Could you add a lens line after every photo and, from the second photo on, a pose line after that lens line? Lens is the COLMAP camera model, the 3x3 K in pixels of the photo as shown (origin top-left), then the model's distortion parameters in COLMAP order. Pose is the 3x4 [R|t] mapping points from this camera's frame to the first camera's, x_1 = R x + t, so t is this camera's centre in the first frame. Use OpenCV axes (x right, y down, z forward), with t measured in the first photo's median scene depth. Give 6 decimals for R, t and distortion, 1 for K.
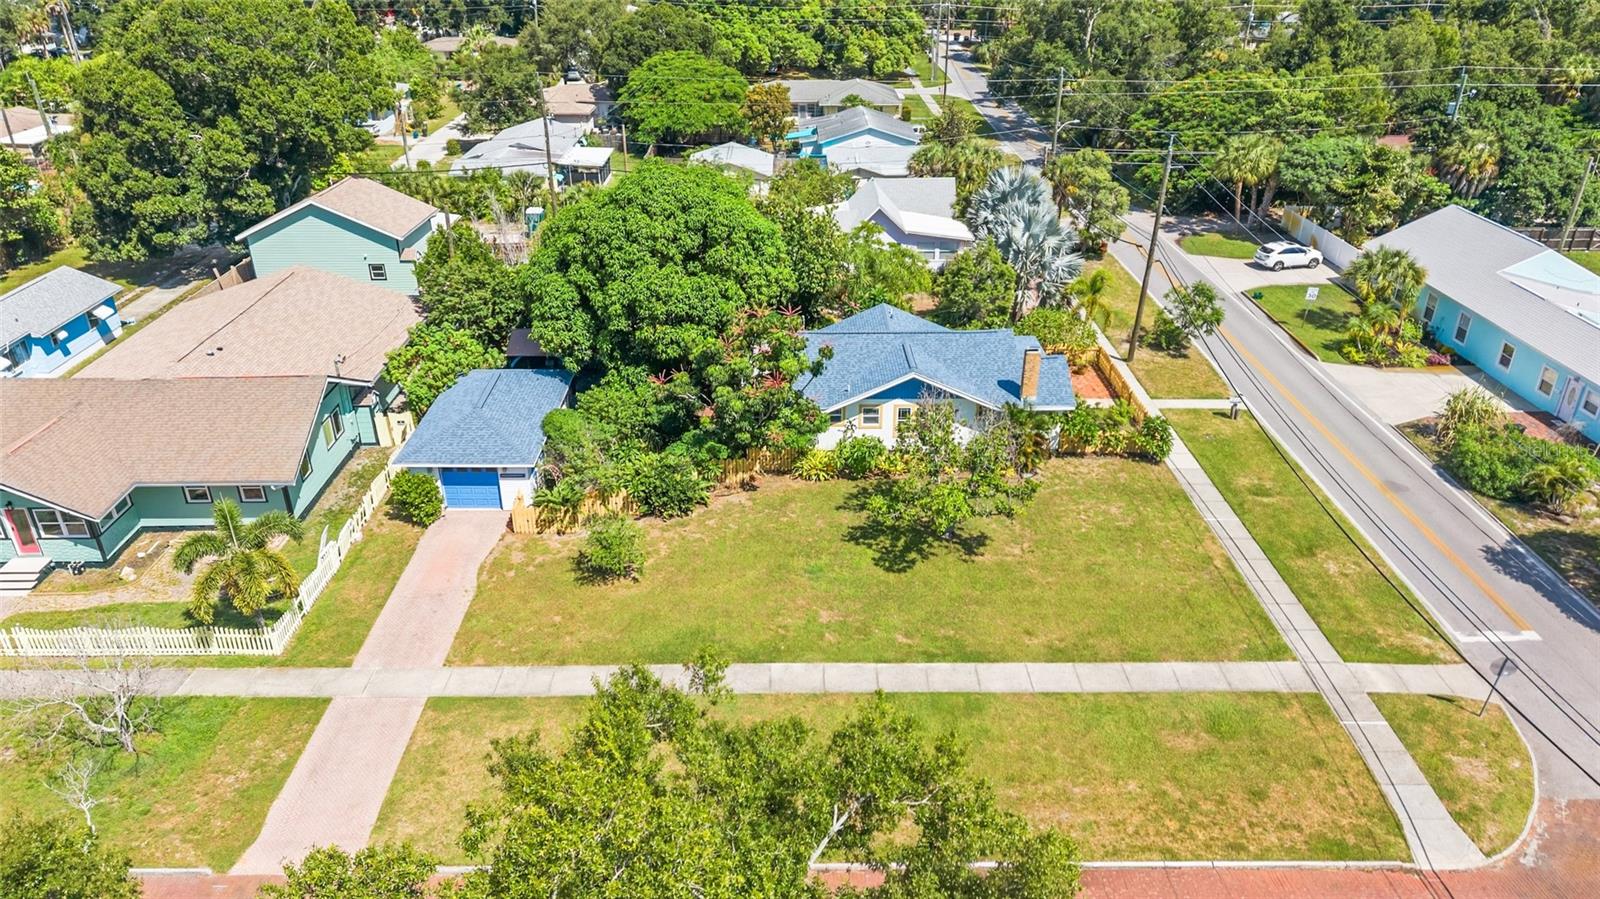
lens RADIAL K [[1066.5, 0, 805.0], [0, 1066.5, 454.0], [0, 0, 1]] dist [0.012666, -0.012003]
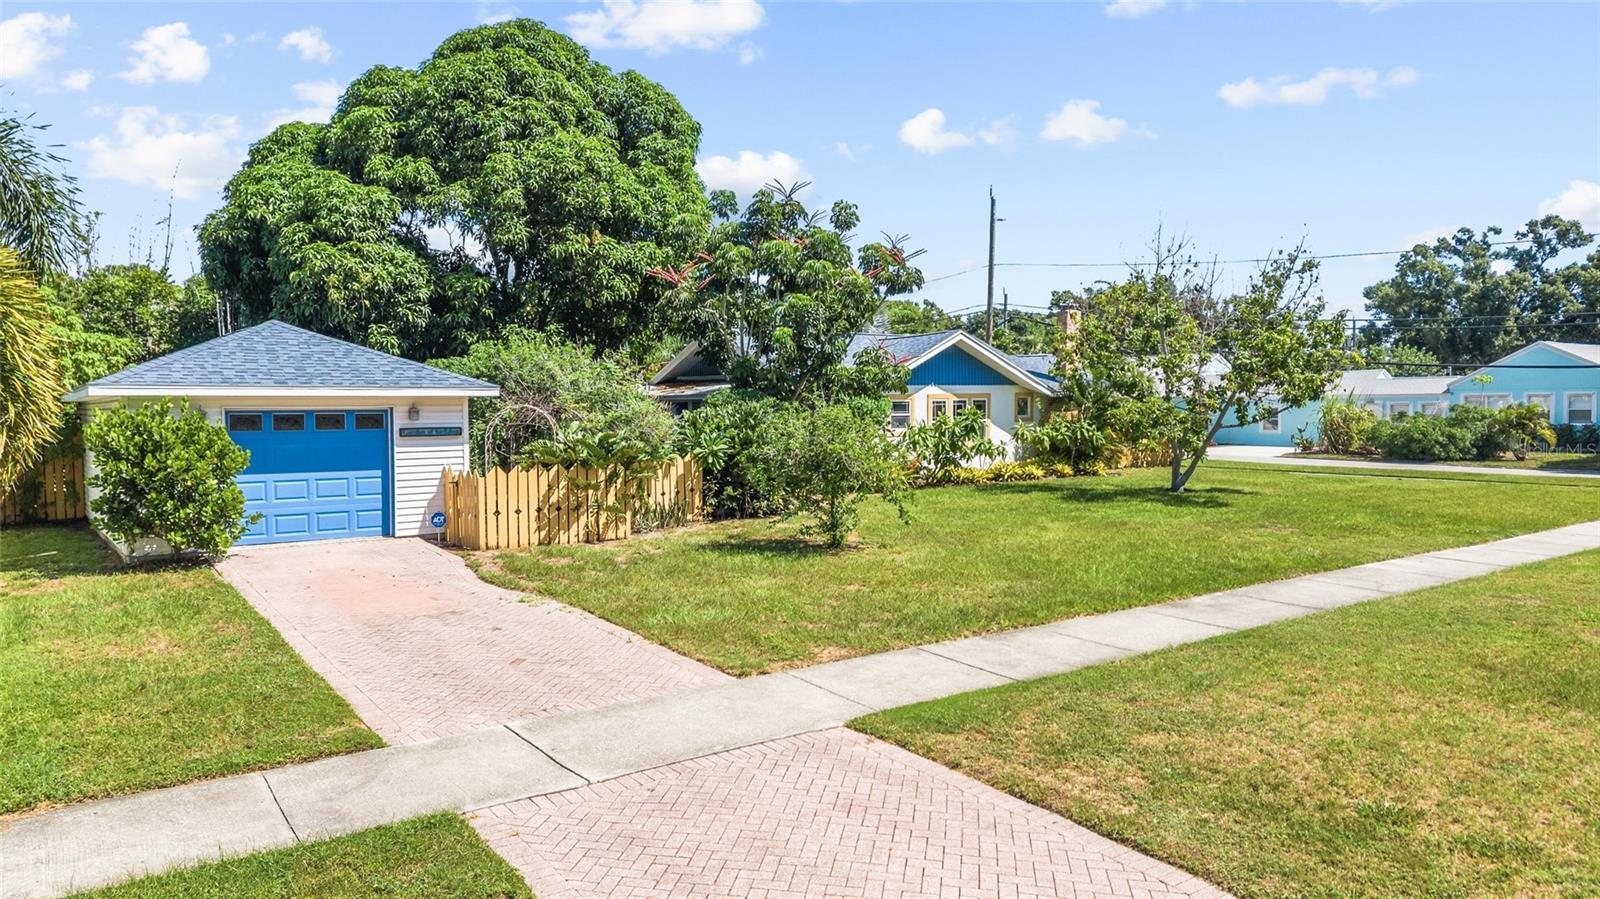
lens RADIAL K [[1066.5, 0, 799.2], [0, 1066.5, 451.9], [0, 0, 1]] dist [0.012666, -0.012003]
pose [[0.811896, -0.033188, 0.582858, -0.394149], [0.276953, 0.900784, -0.334493, 0.197831], [-0.513928, 0.432998, 0.740535, 0.639033]]
